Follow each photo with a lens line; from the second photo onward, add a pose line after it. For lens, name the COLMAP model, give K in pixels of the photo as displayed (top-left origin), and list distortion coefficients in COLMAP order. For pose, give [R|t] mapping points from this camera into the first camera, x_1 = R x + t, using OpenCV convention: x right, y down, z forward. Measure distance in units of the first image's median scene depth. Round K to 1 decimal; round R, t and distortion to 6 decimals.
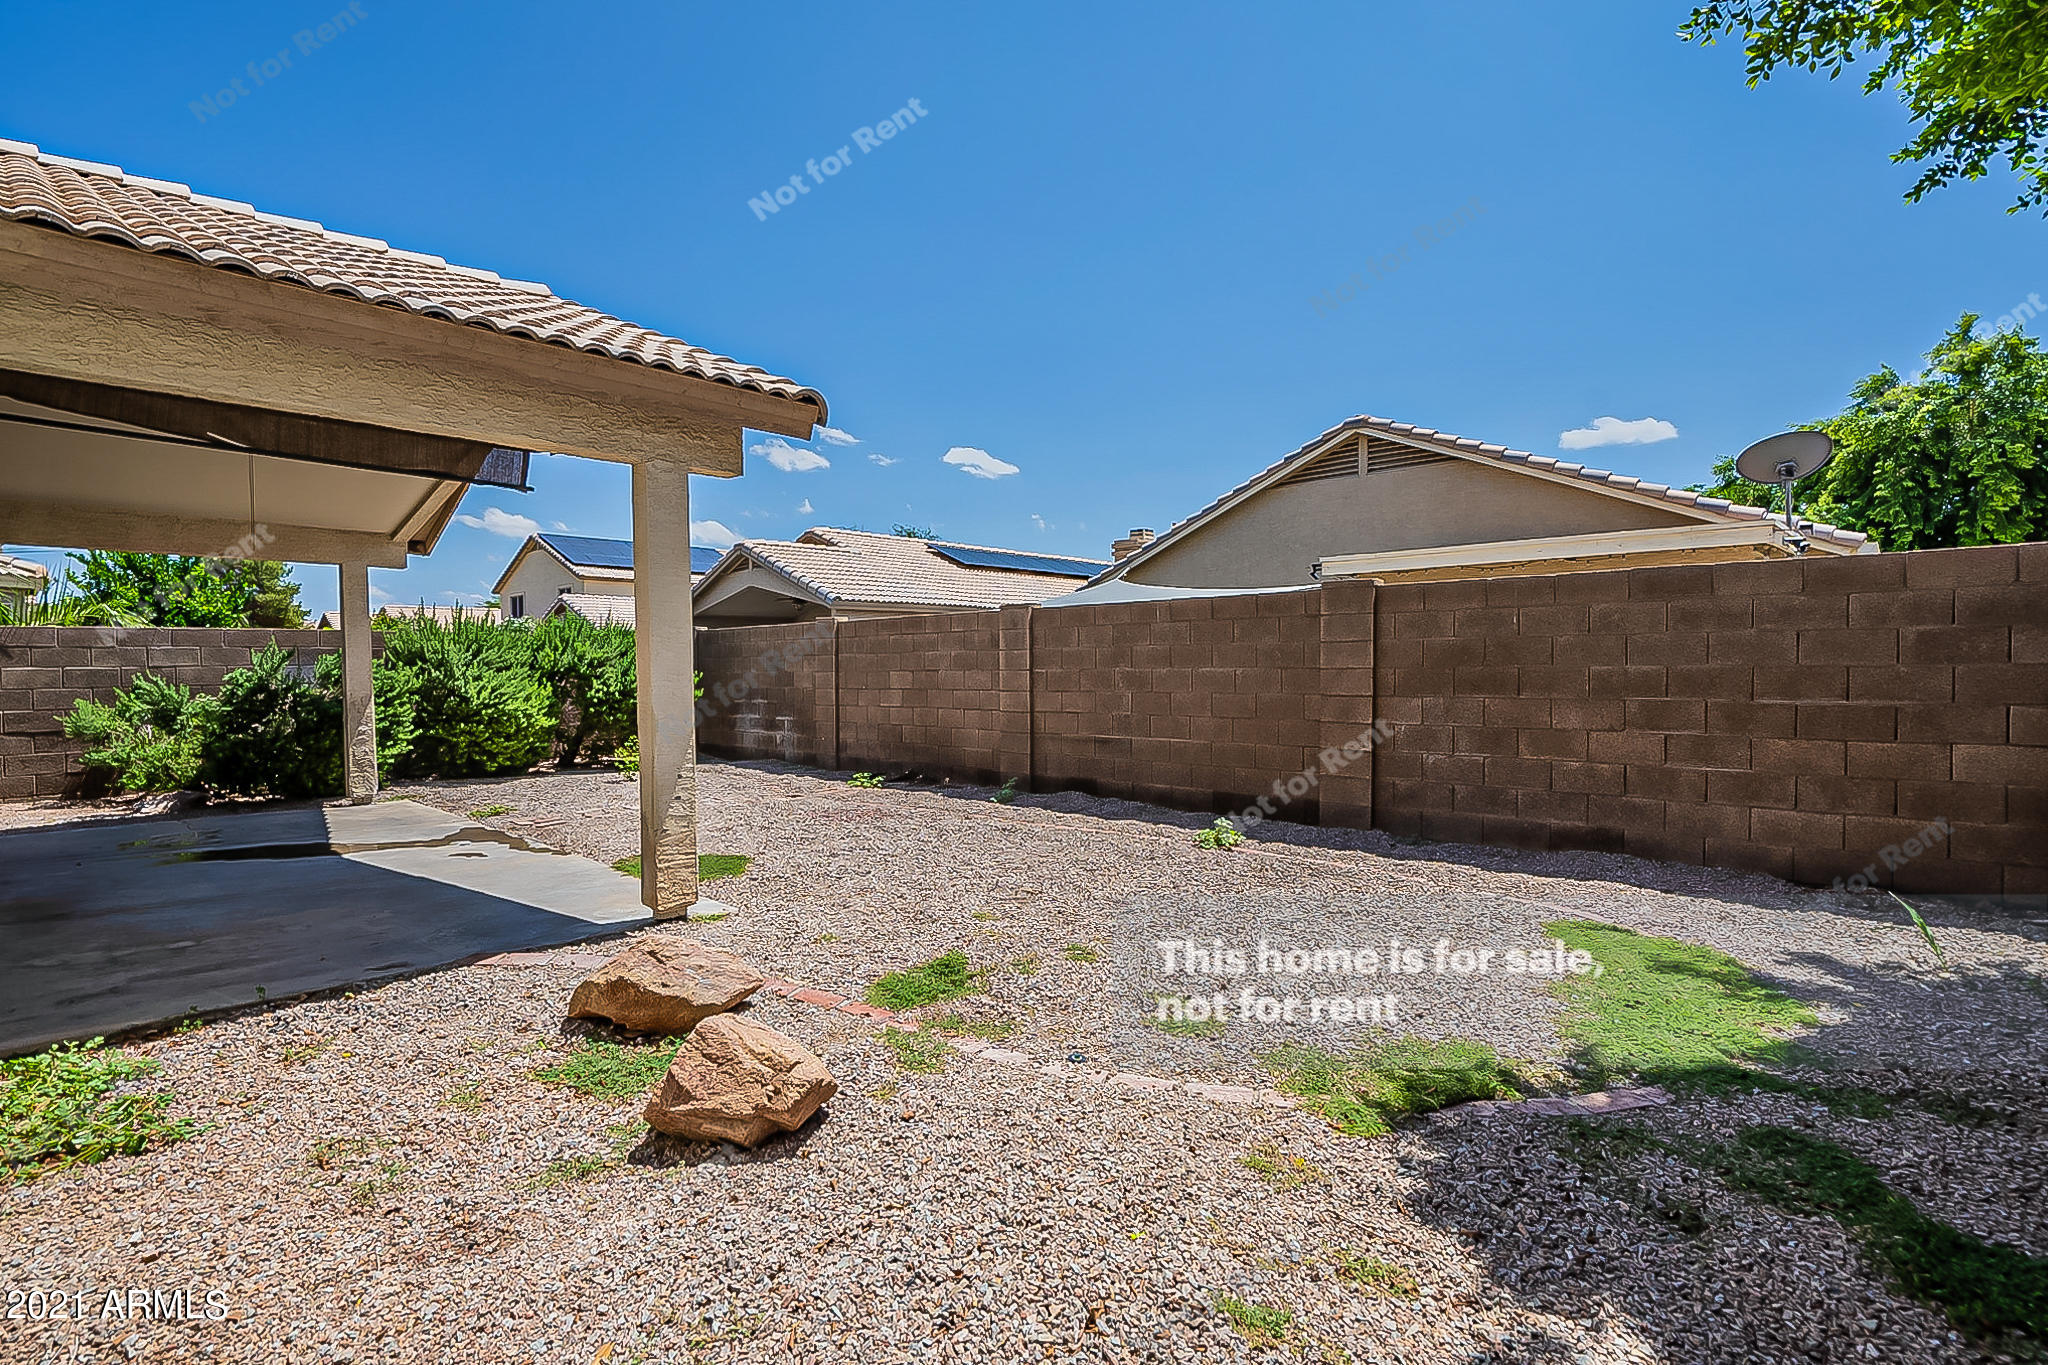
lens RADIAL K [[953.6, 0, 1024.0], [0, 953.6, 682.5], [0, 0, 1]] dist [-0.016994, -0.000043]
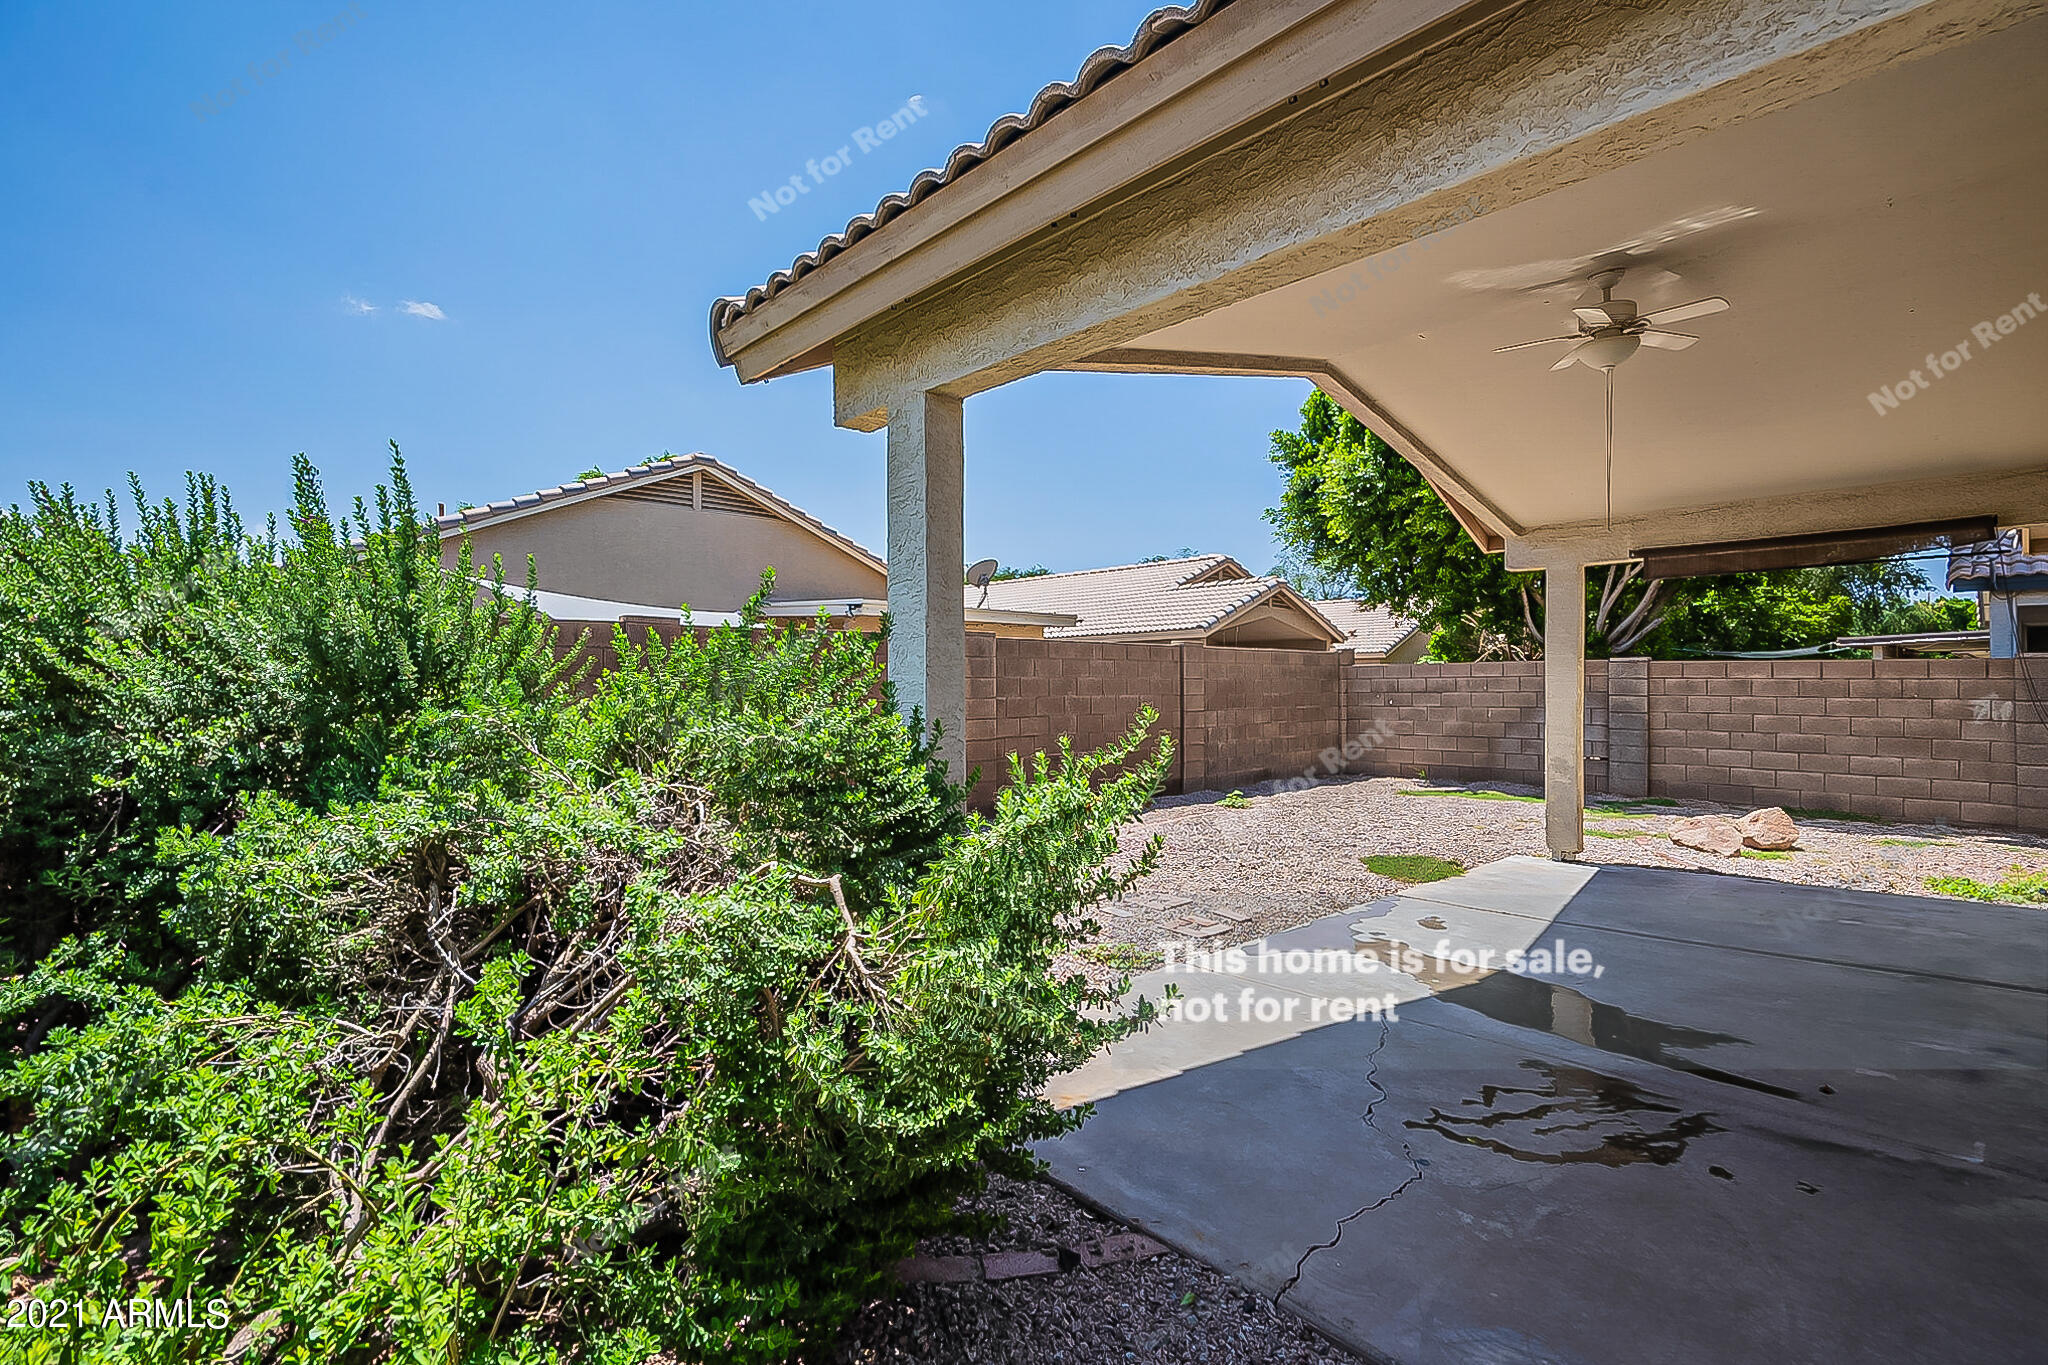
lens RADIAL K [[953.6, 0, 1024.0], [0, 953.6, 682.5], [0, 0, 1]] dist [-0.016994, -0.000043]
pose [[0.058167, 0.012591, 0.998227, -1.092647], [0.022064, 0.999660, -0.013895, -0.016002], [-0.998063, 0.022833, 0.057869, 0.994389]]
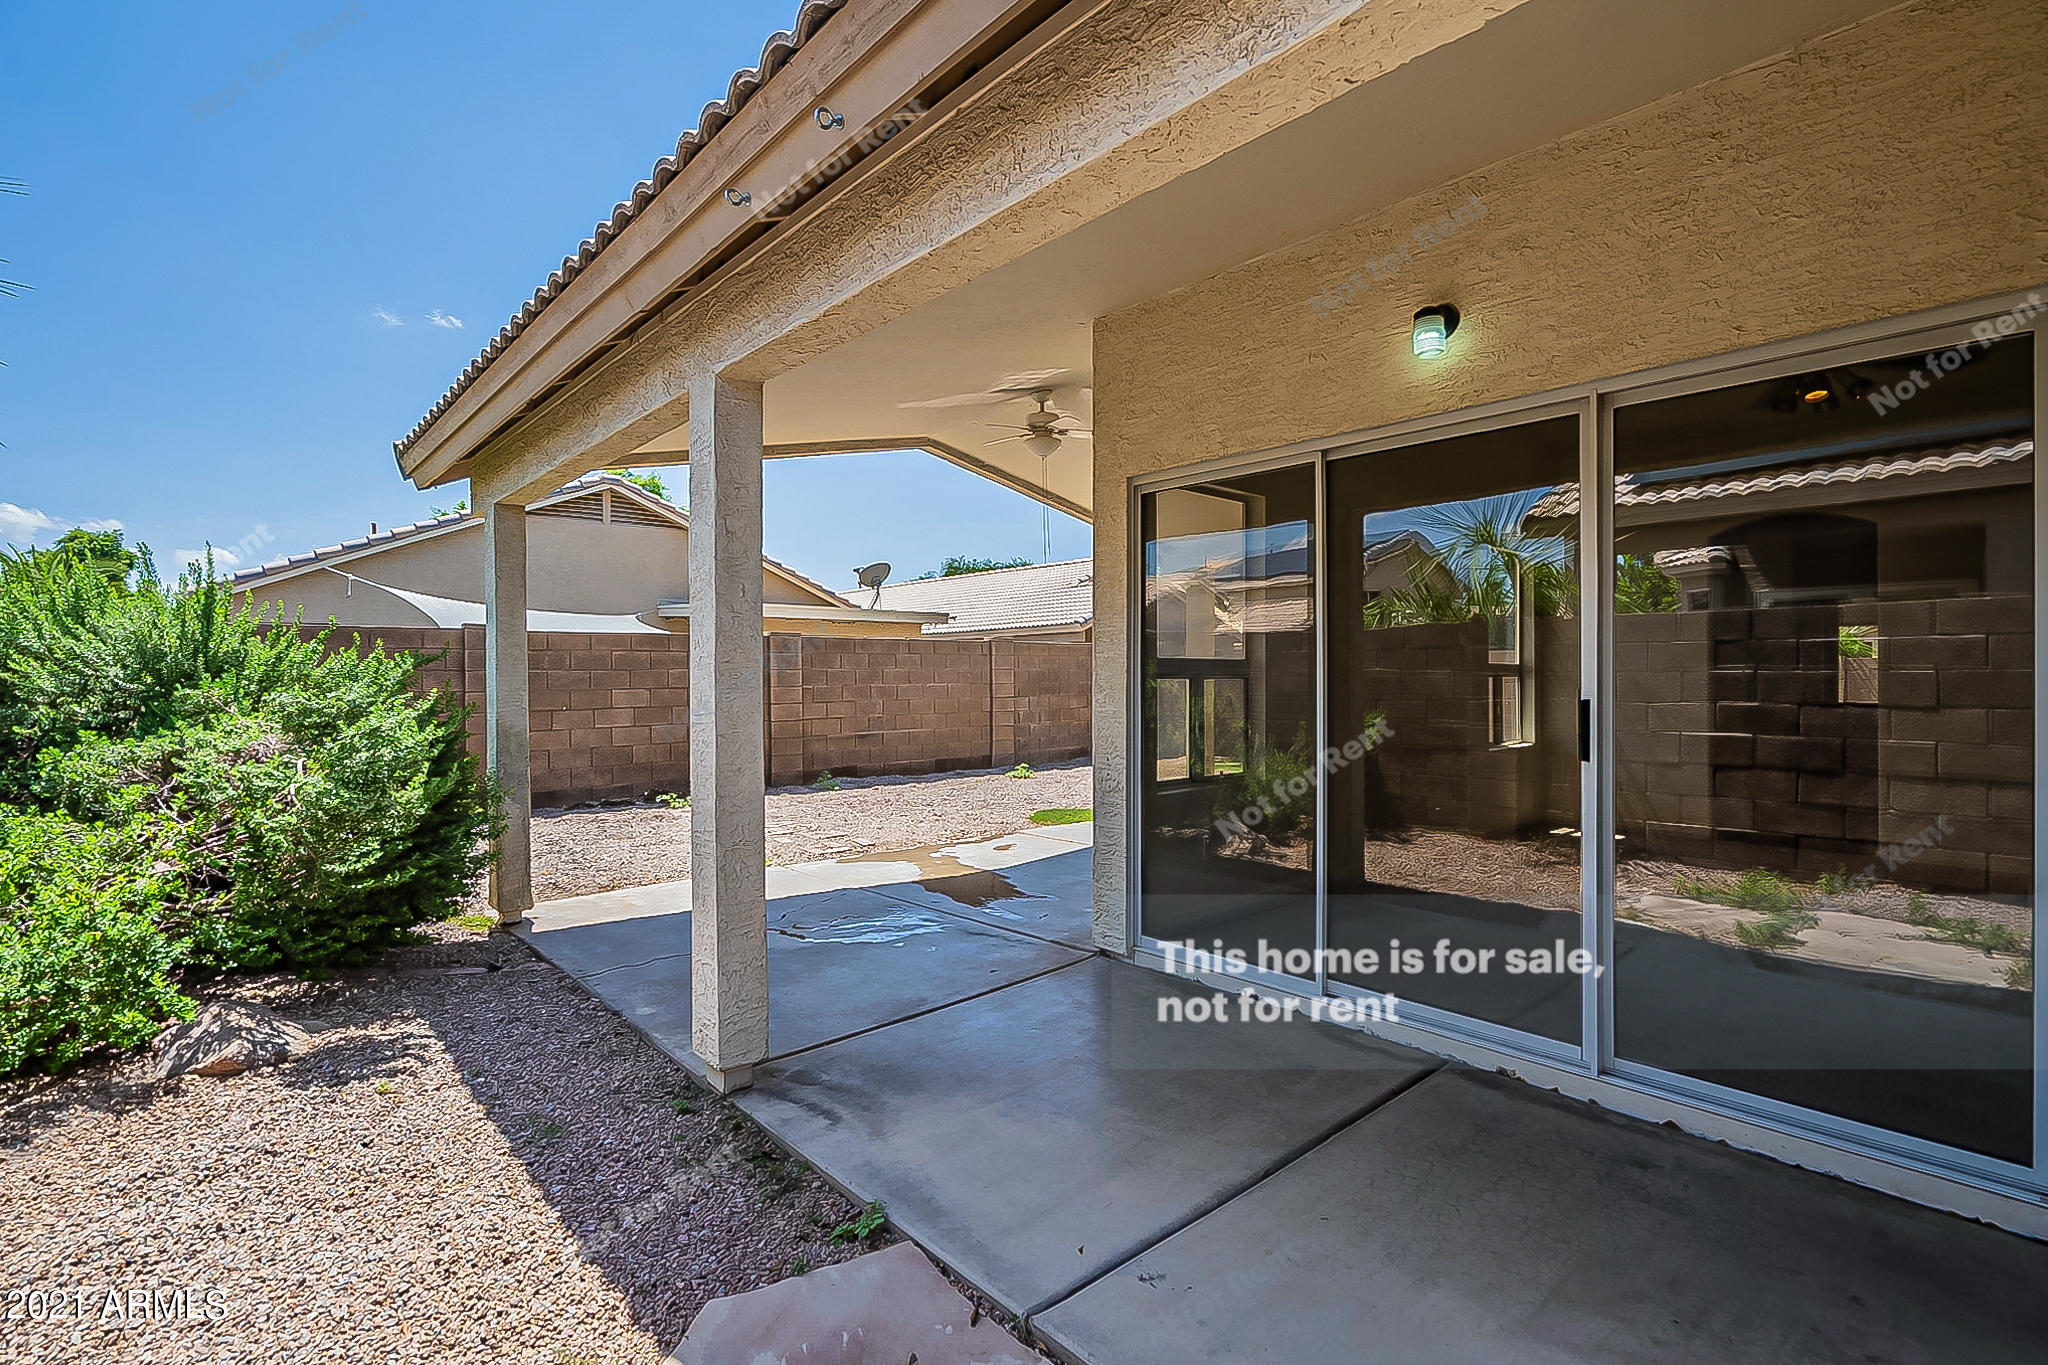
lens RADIAL K [[953.6, 0, 1024.0], [0, 953.6, 682.5], [0, 0, 1]] dist [-0.016994, -0.000043]
pose [[0.069979, 0.000806, 0.997548, -1.318378], [0.025376, 0.999675, -0.002588, -0.008394], [-0.997226, 0.025495, 0.069935, 0.682317]]
